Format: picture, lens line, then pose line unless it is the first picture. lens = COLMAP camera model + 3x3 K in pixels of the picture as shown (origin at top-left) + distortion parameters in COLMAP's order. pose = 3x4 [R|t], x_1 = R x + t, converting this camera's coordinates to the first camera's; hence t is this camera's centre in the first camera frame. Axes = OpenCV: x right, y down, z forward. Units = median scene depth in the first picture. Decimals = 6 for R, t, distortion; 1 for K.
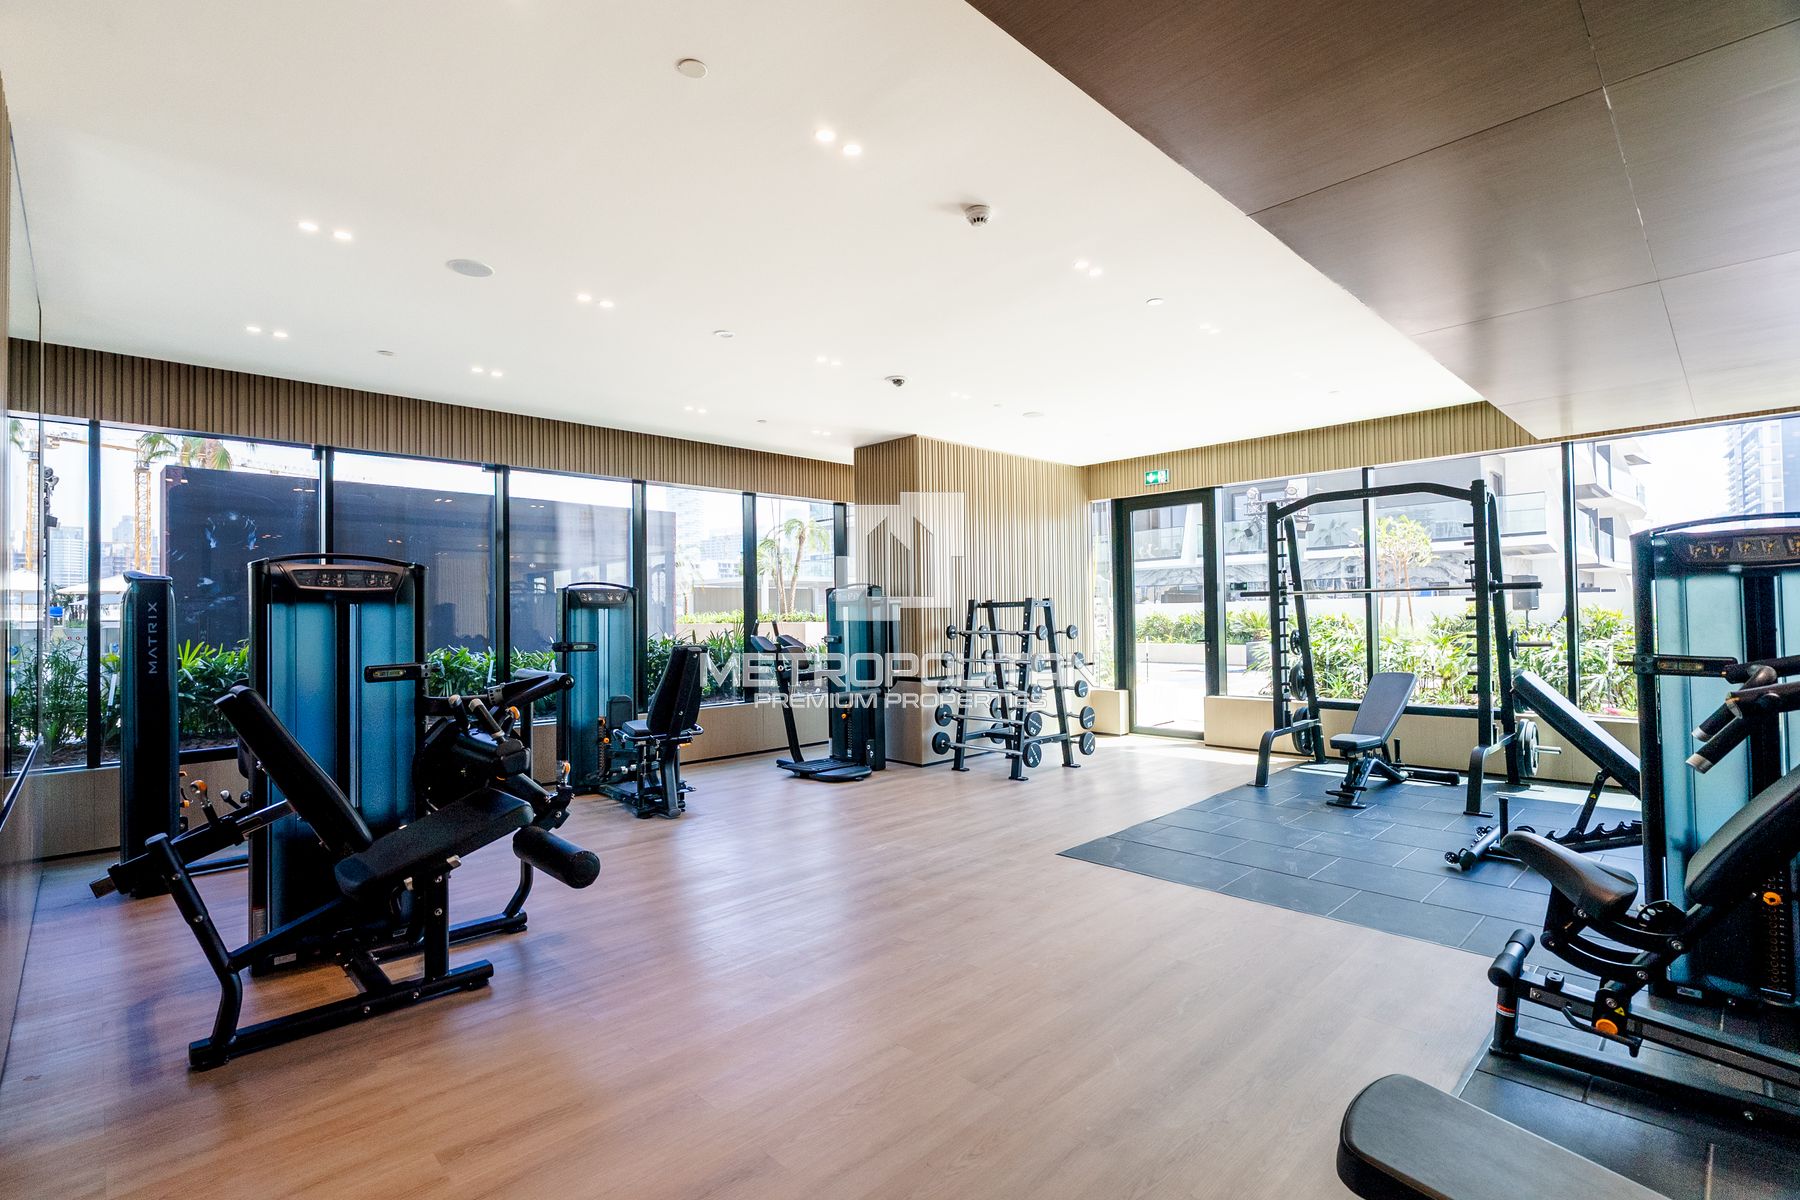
lens RADIAL K [[830.1, 0, 900.0], [0, 830.1, 600.0], [0, 0, 1]] dist [-0.000007, -0.000006]
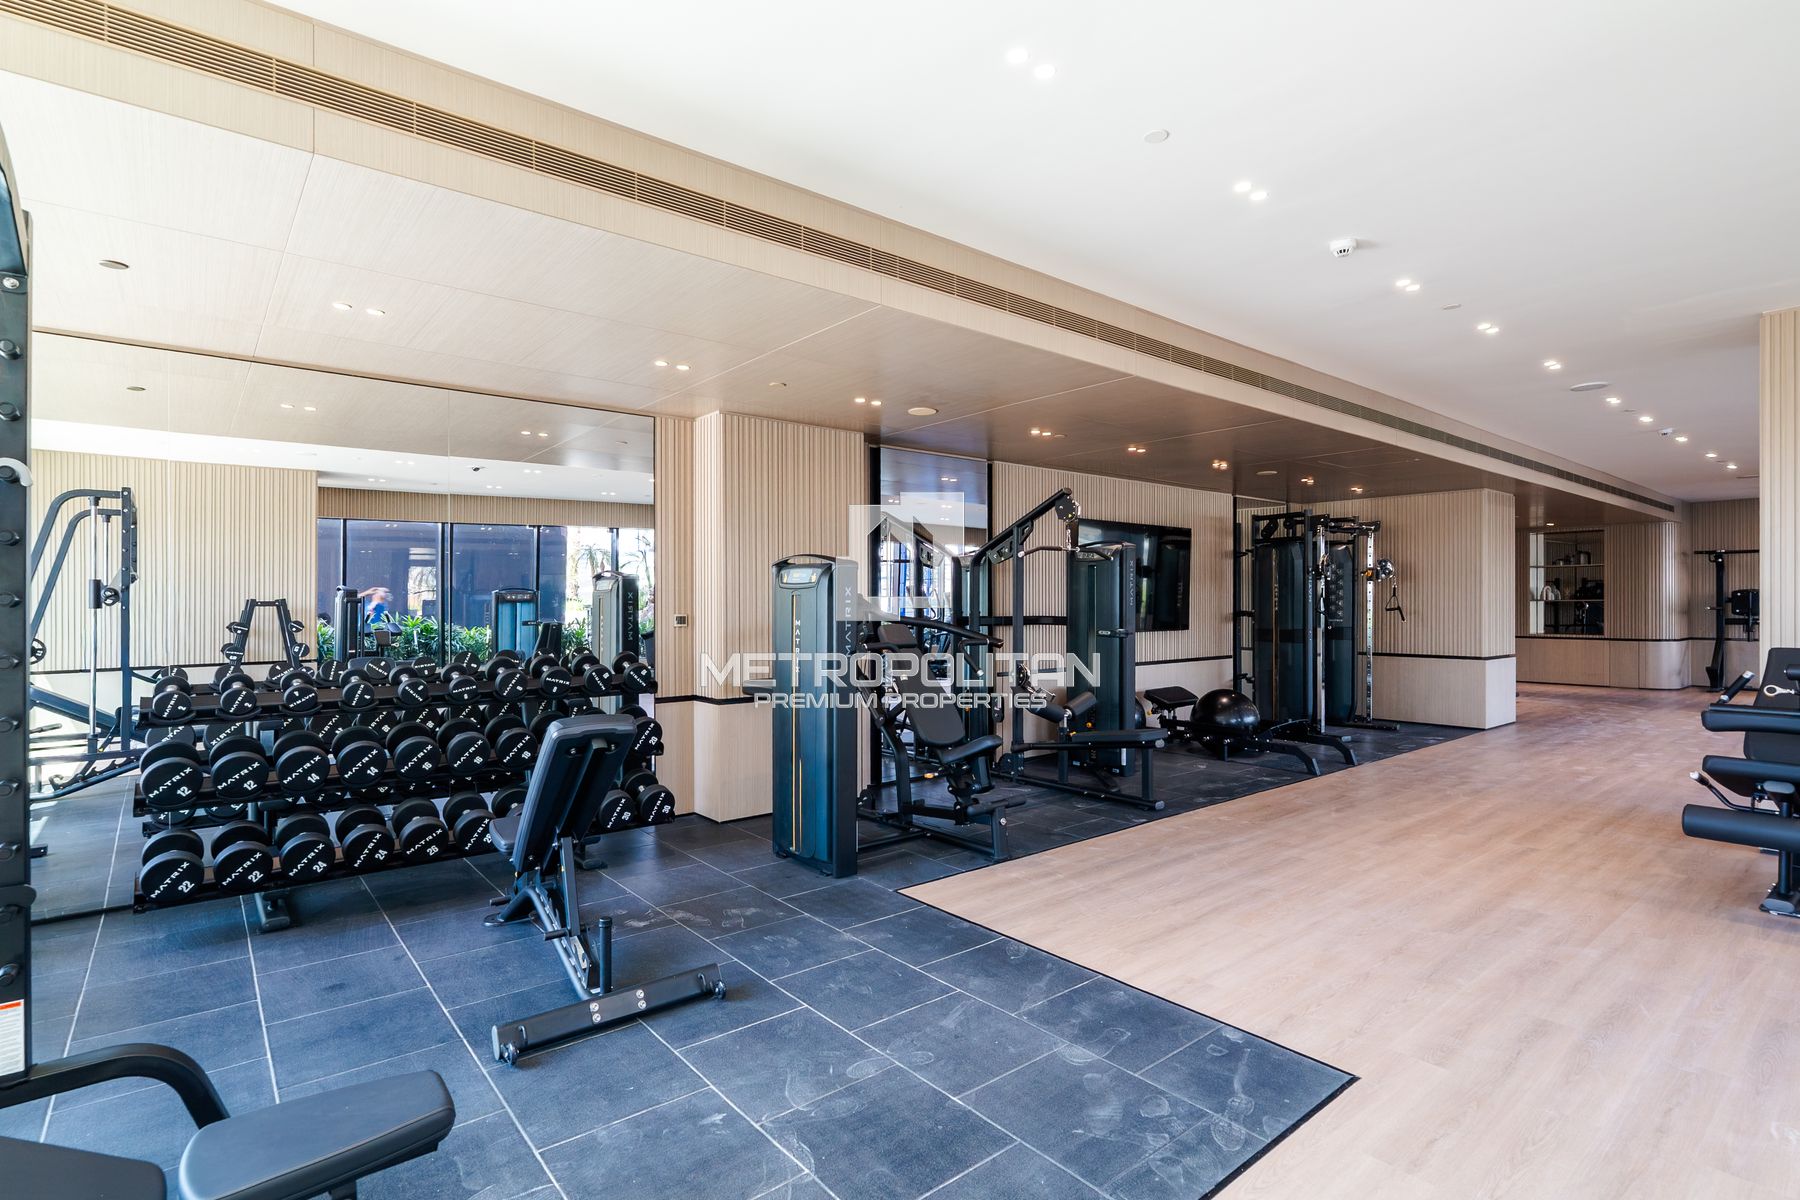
lens RADIAL K [[868.0, 0, 900.0], [0, 868.0, 600.0], [0, 0, 1]] dist [-0.000447, -0.000040]
pose [[-0.996342, 0.018408, 0.083452, 0.456158], [0.017434, 0.999771, -0.012383, 0.008136], [-0.083661, -0.010882, -0.996435, 1.685760]]
